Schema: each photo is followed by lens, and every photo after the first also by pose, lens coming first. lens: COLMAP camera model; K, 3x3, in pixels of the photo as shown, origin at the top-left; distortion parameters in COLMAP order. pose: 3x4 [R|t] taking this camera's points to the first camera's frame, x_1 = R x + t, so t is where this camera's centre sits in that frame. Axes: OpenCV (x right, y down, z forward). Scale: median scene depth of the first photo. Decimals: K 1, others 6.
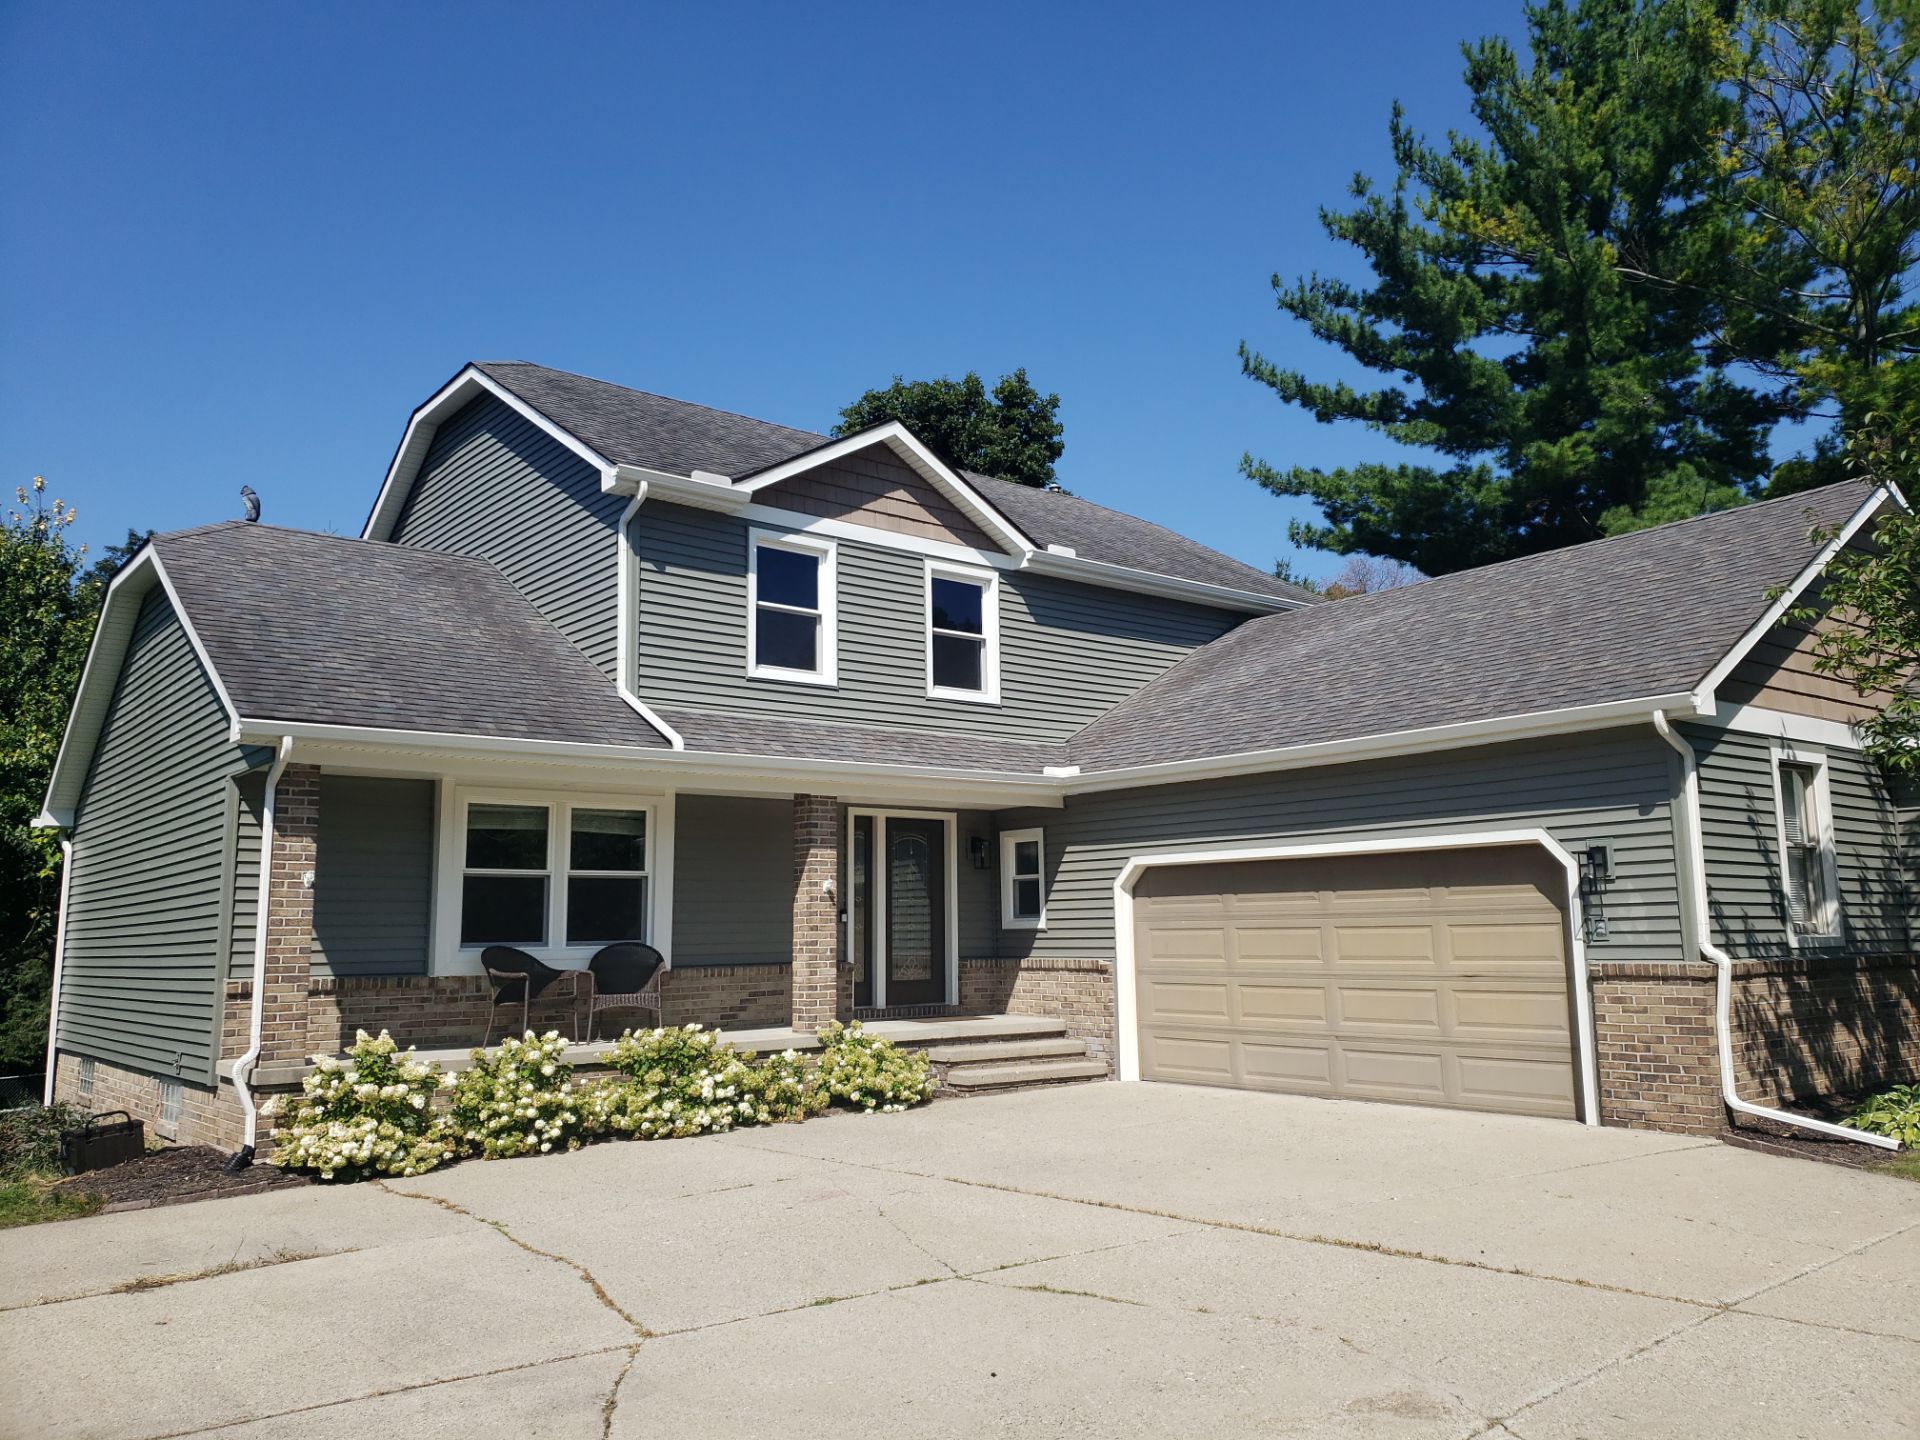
lens RADIAL K [[1474.0, 0, 960.0], [0, 1474.0, 720.0], [0, 0, 1]] dist [0.112244, -0.291067]
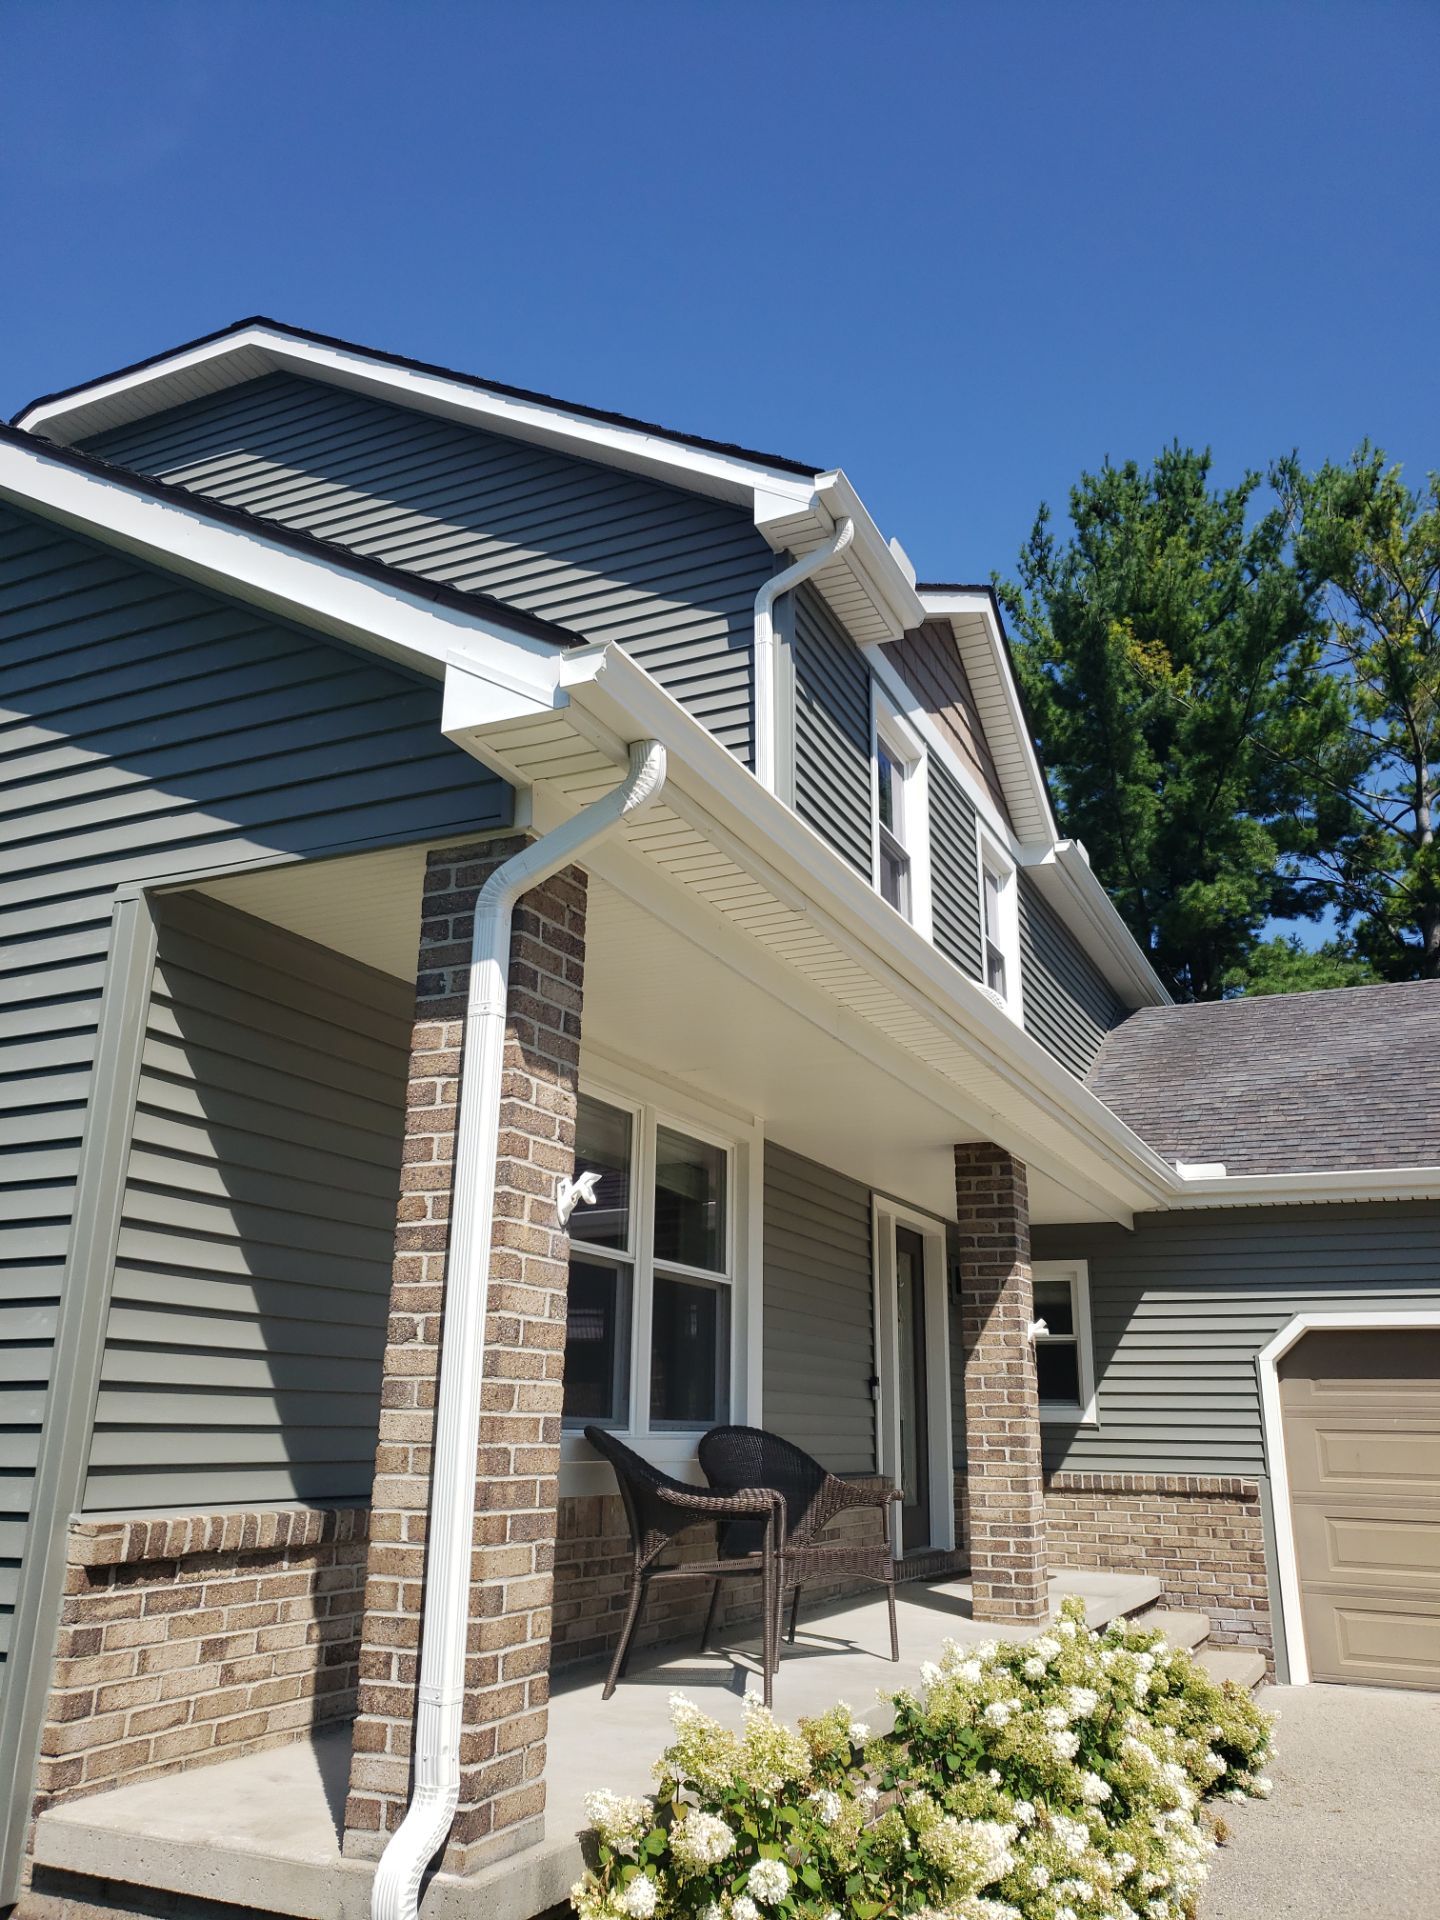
lens RADIAL K [[1504.5, 0, 720.0], [0, 1504.5, 960.0], [0, 0, 1]] dist [-0.001967, 0.001596]
pose [[0.894884, 0.160835, 0.416310, -0.402615], [-0.093784, 0.979748, -0.176916, 0.080526], [-0.436333, 0.119276, 0.891845, 0.502672]]
